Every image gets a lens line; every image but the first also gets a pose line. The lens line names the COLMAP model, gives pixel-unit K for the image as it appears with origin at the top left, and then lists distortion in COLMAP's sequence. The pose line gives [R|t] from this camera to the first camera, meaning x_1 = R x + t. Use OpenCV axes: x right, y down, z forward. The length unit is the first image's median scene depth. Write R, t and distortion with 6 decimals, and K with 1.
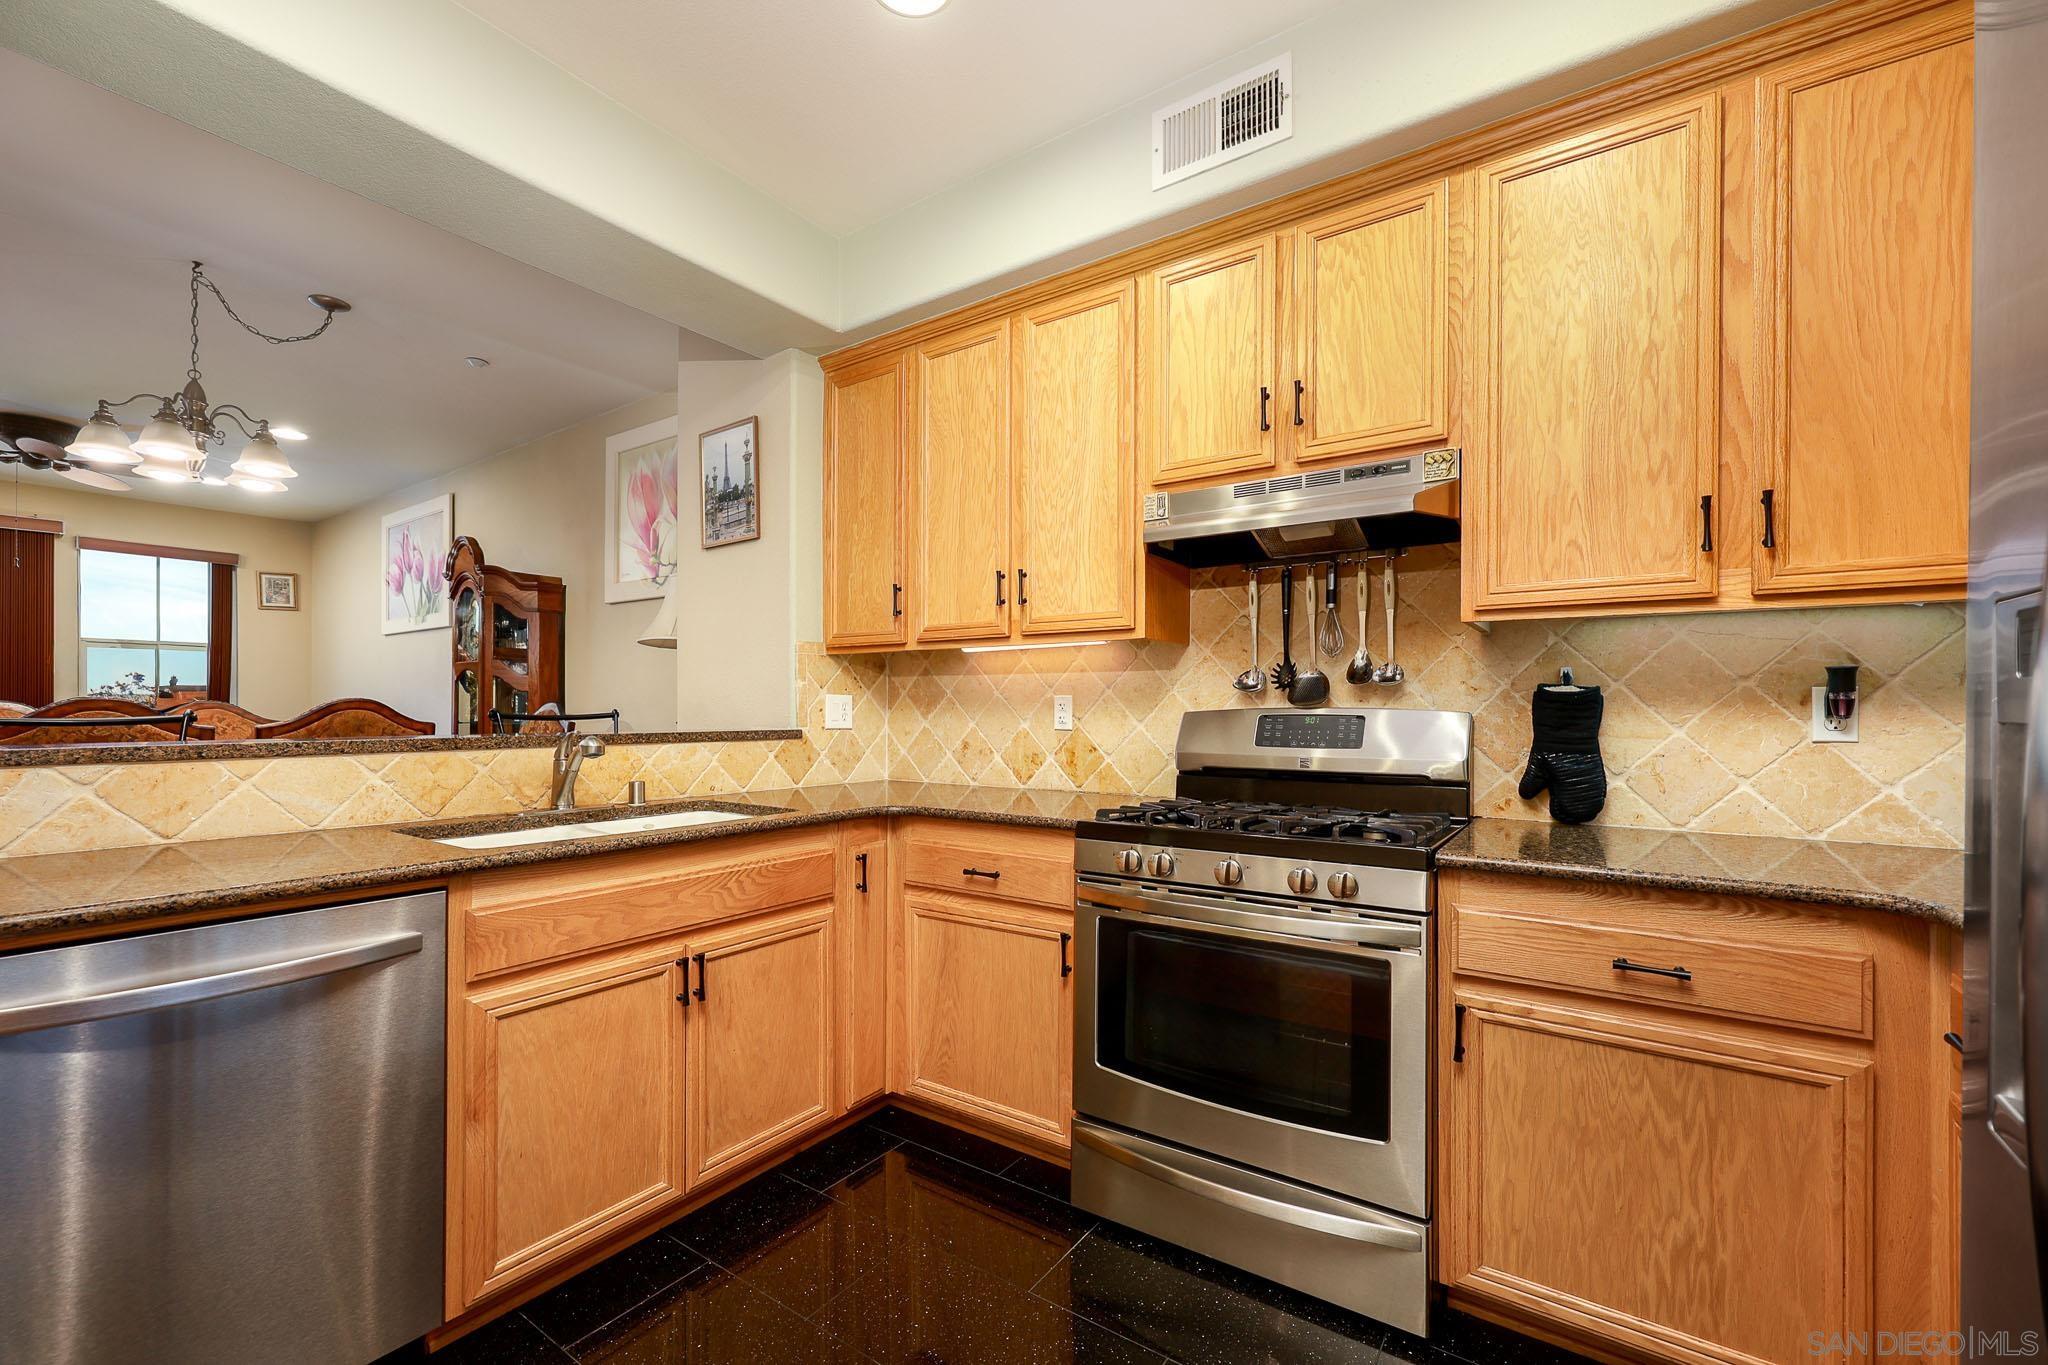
lens RADIAL K [[834.7, 0, 1023.3], [0, 834.7, 708.4], [0, 0, 1]] dist [-0.001959, -0.000389]
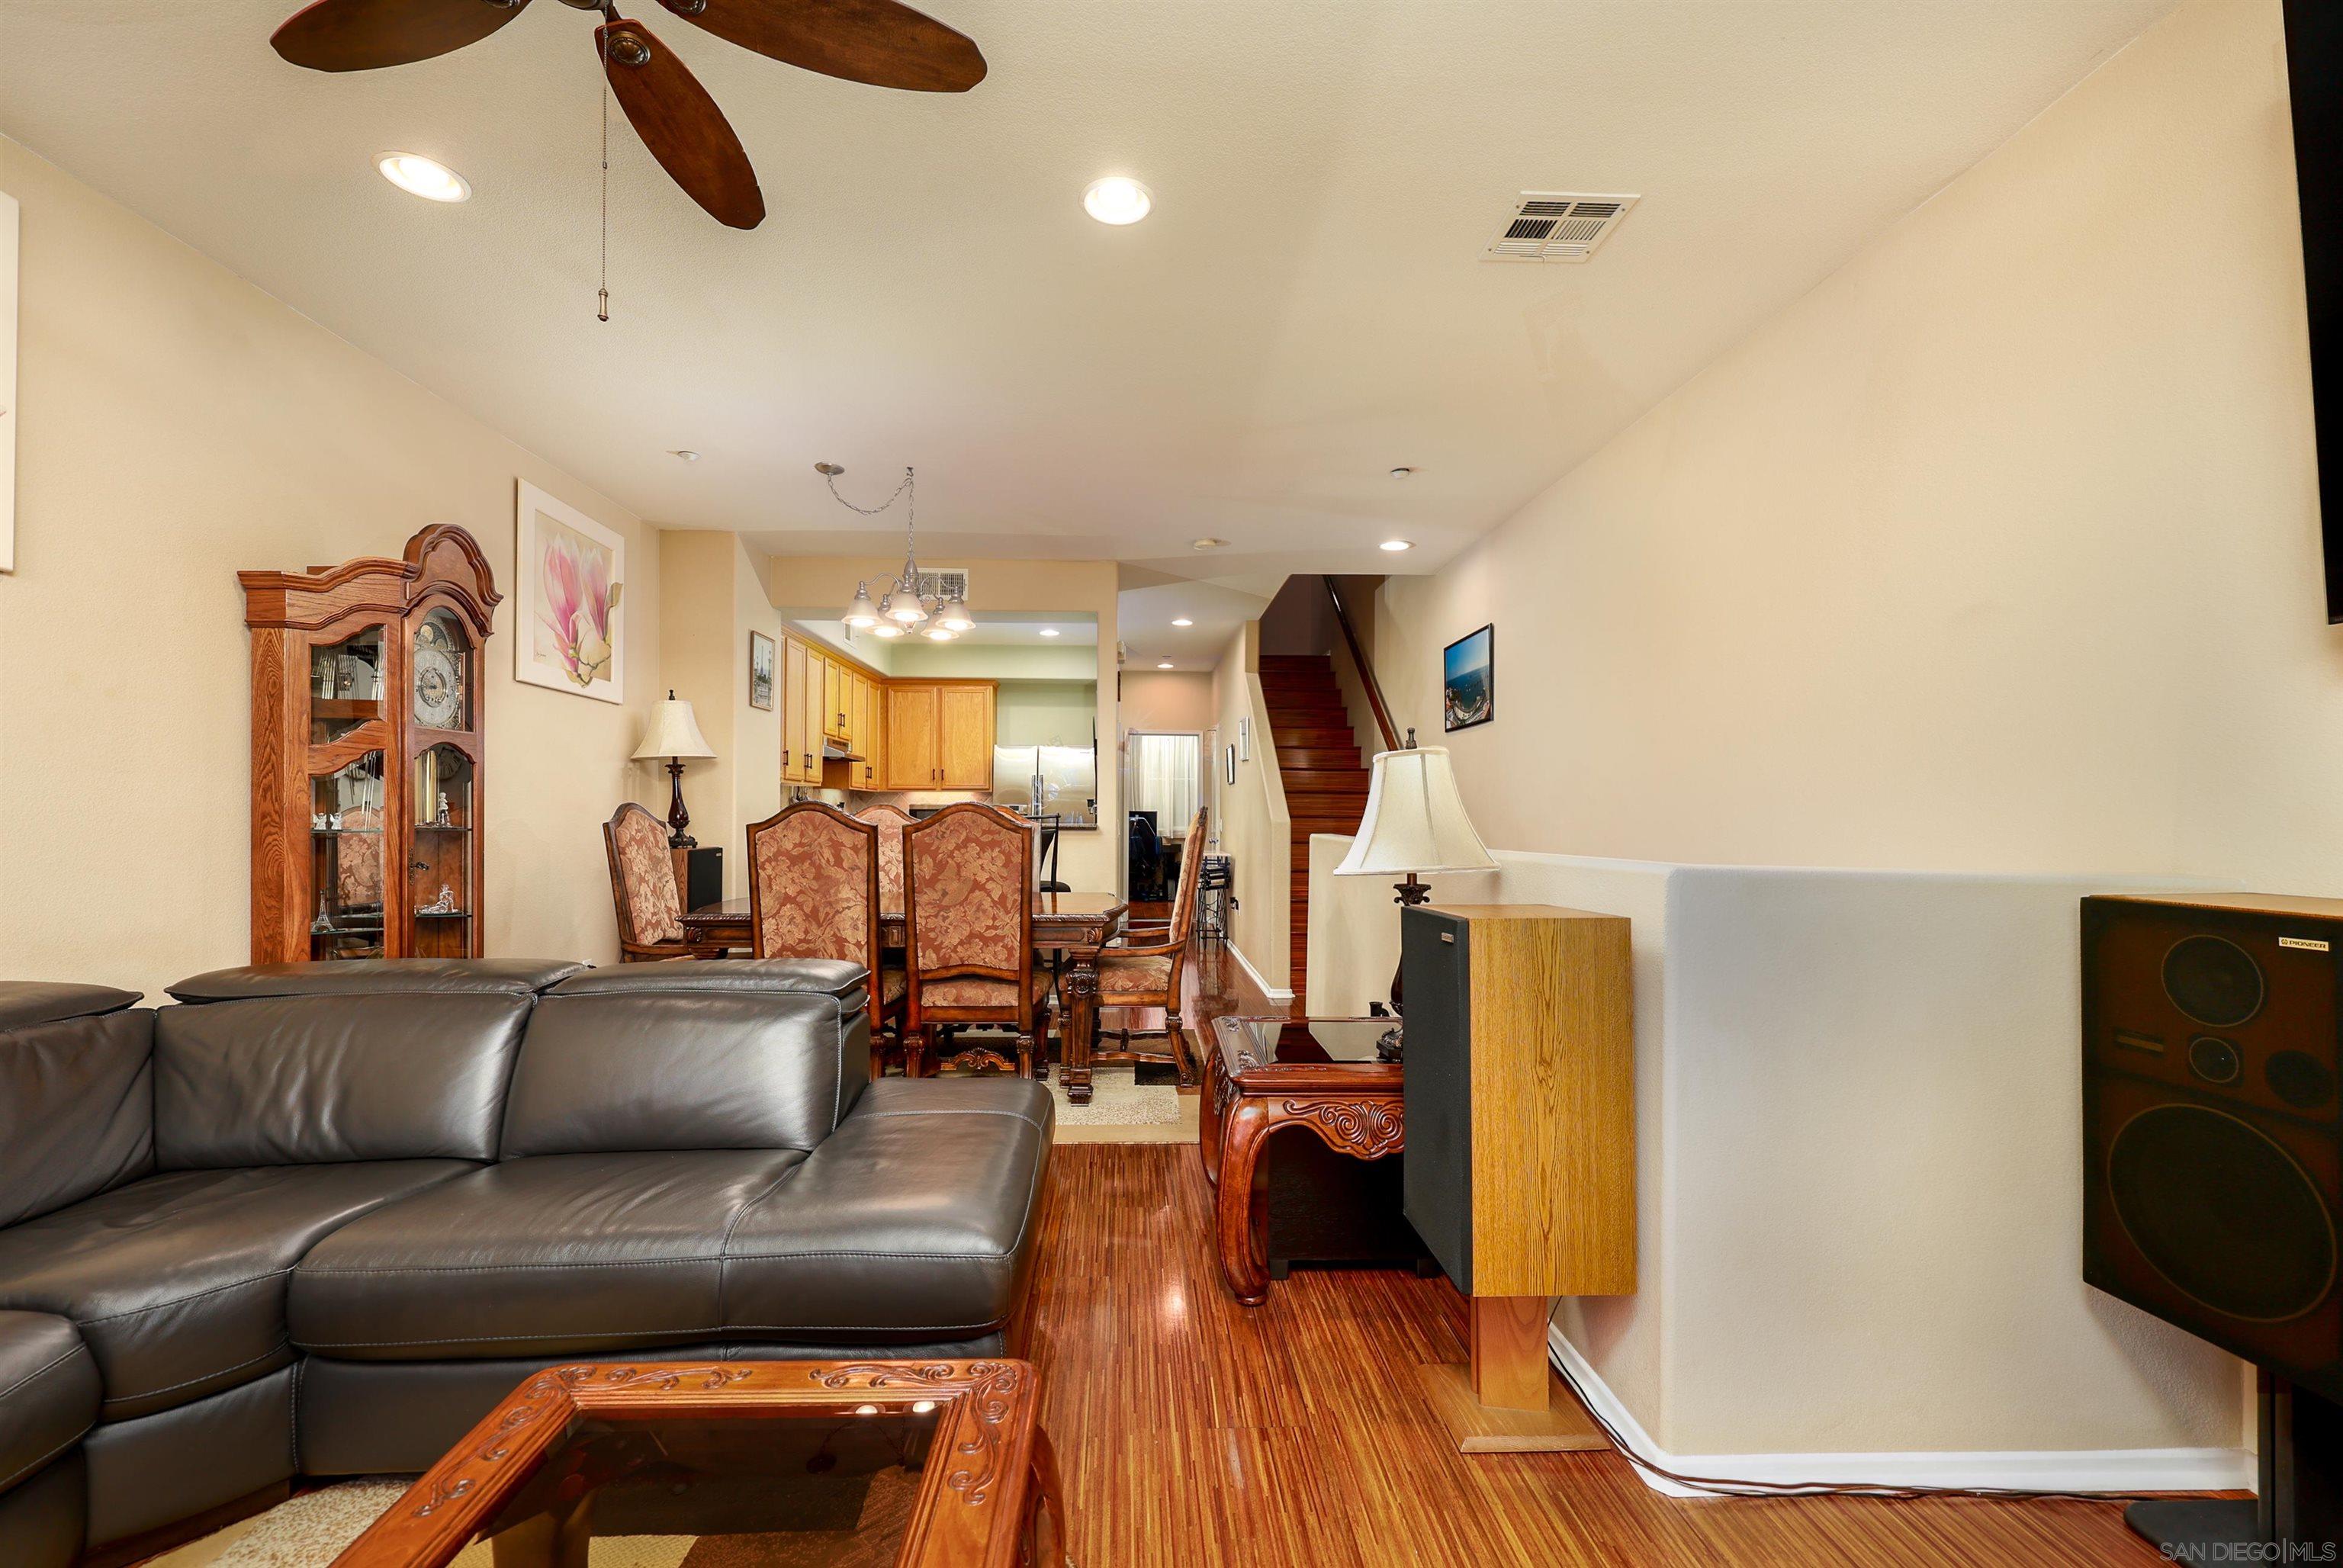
lens RADIAL K [[980.1, 0, 1173.2], [0, 980.1, 818.1], [0, 0, 1]] dist [0.000059, 0.000014]
pose [[-0.611348, -0.007594, 0.791326, -3.348182], [-0.007142, 0.999966, 0.004079, 0.000655], [-0.791330, -0.003158, -0.611381, 2.190844]]
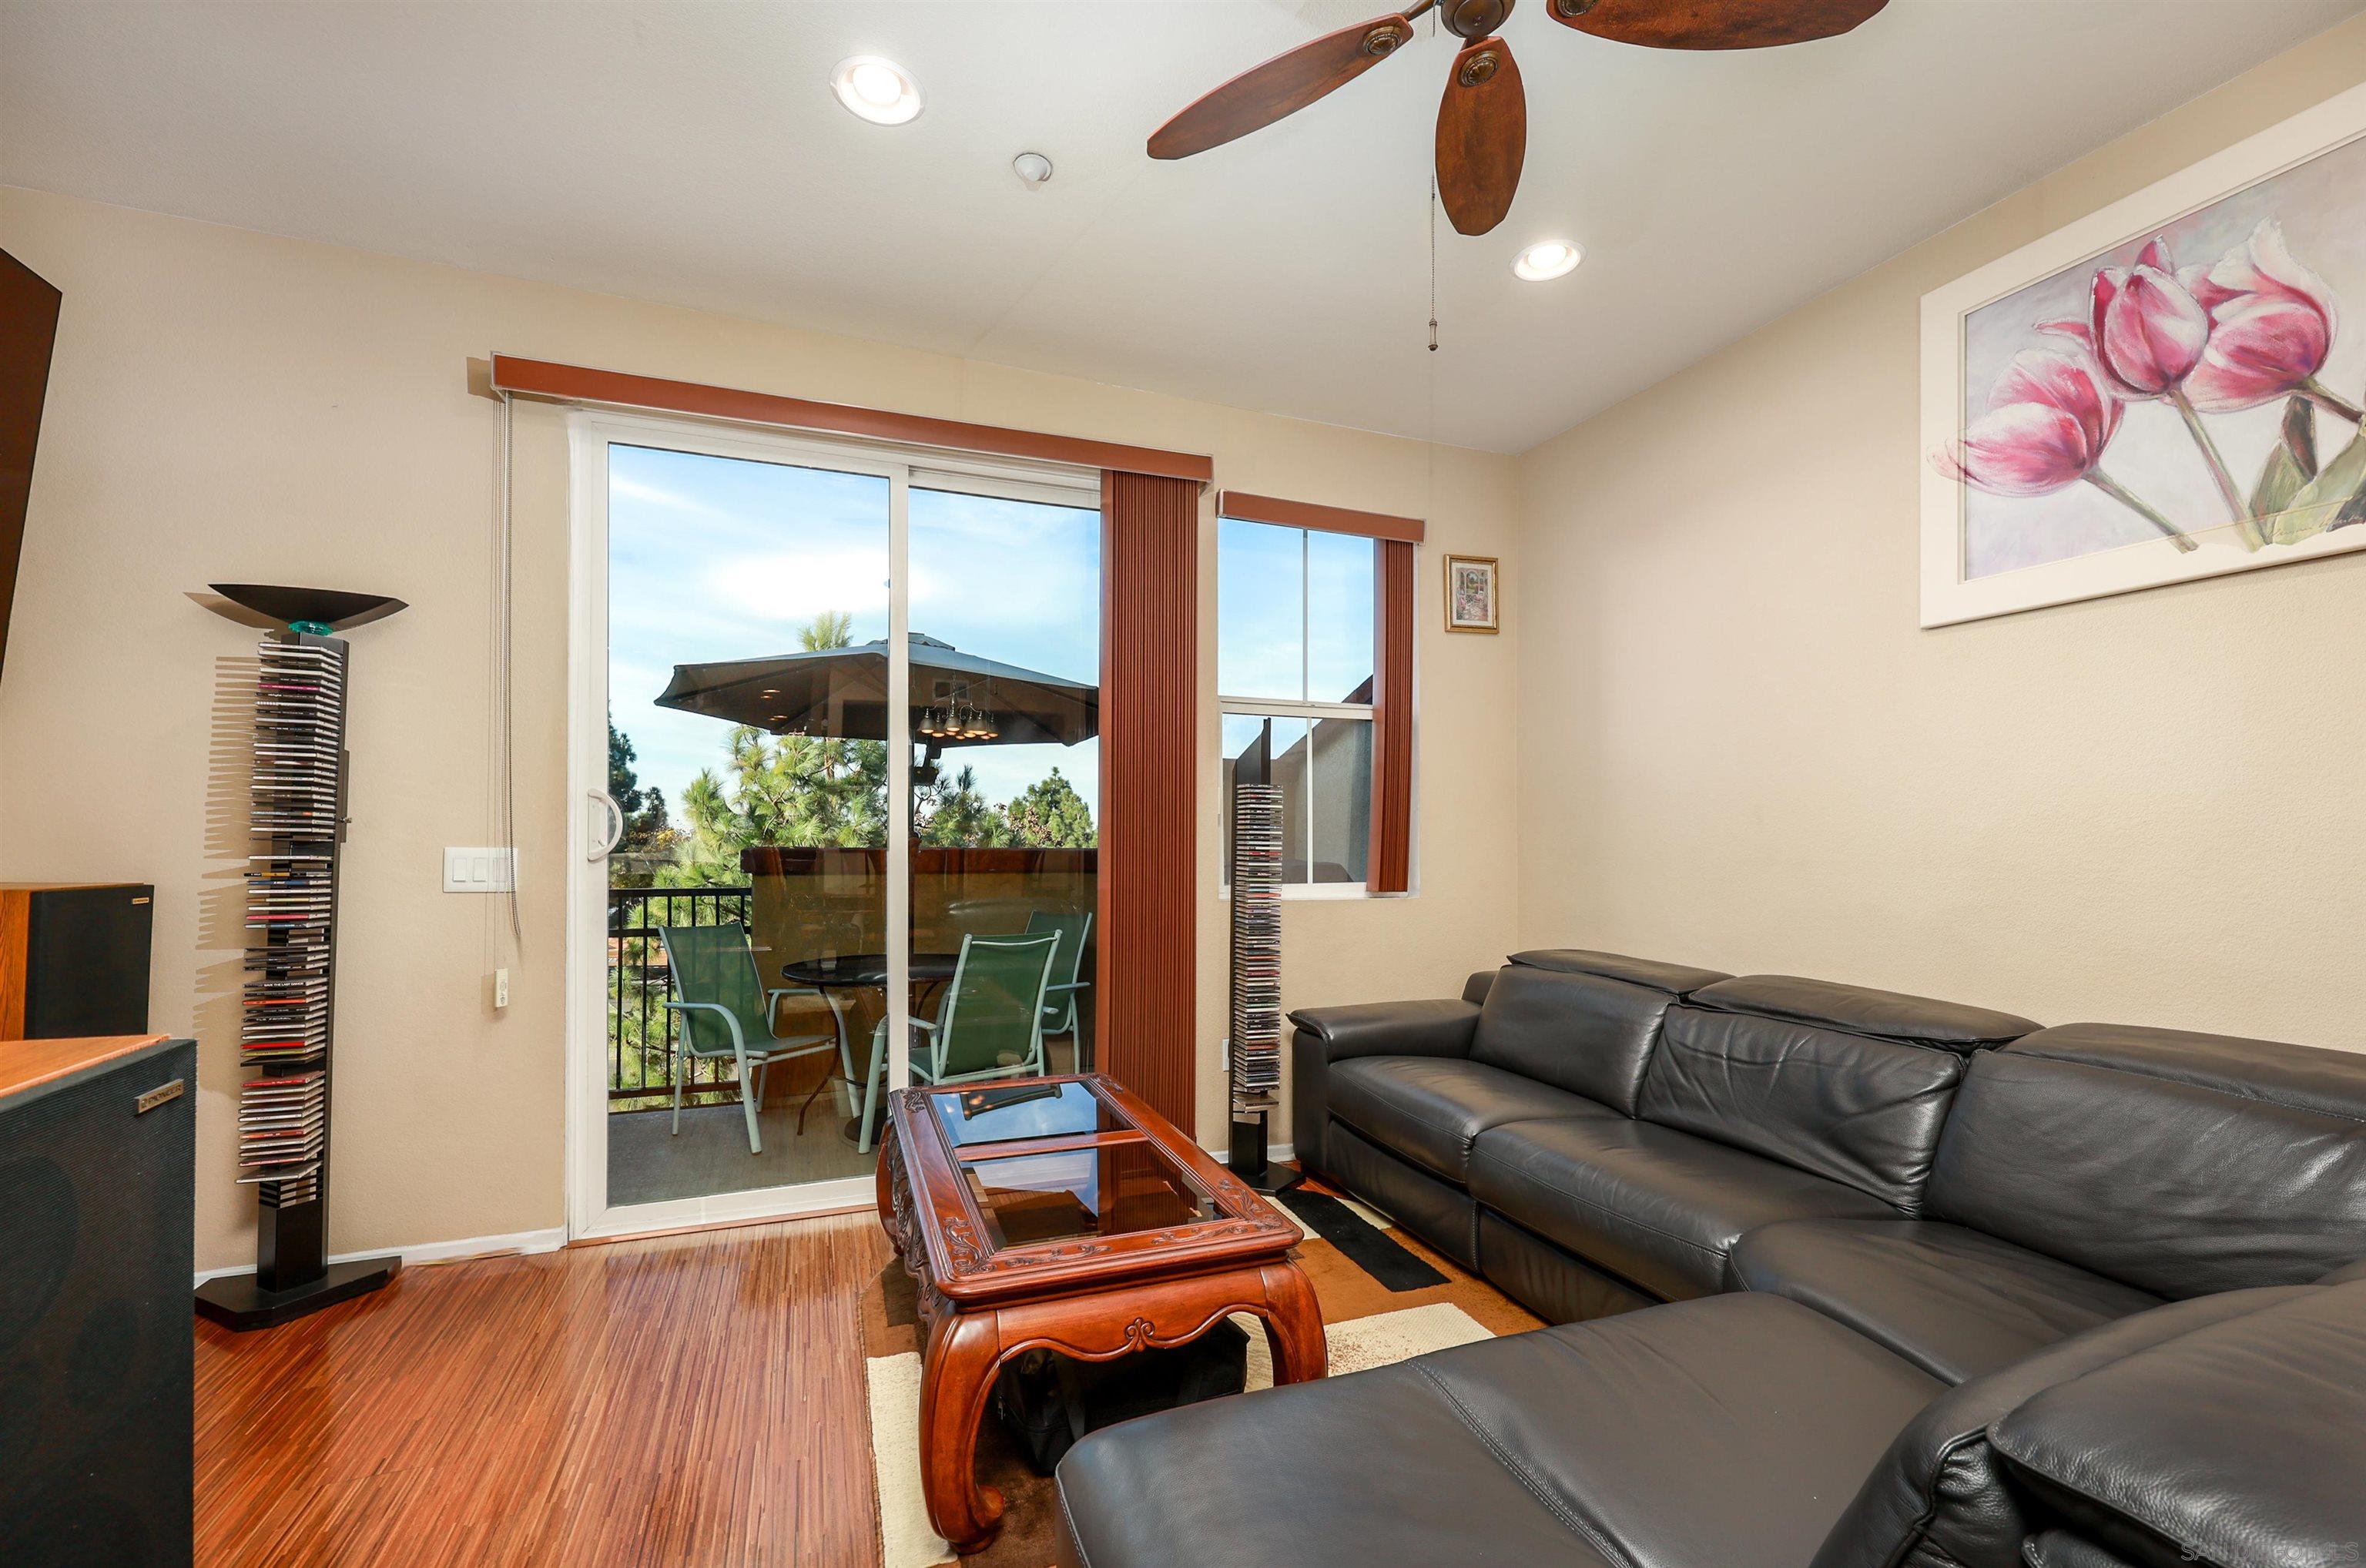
lens RADIAL K [[960.2, 0, 1187.9], [0, 960.2, 826.2], [0, 0, 1]] dist [-0.021811, -0.000181]
pose [[0.828955, -0.000389, -0.559316, -2.282740], [-0.006740, 0.999920, -0.010684, 0.005622], [0.559275, 0.012627, 0.828886, 1.408115]]
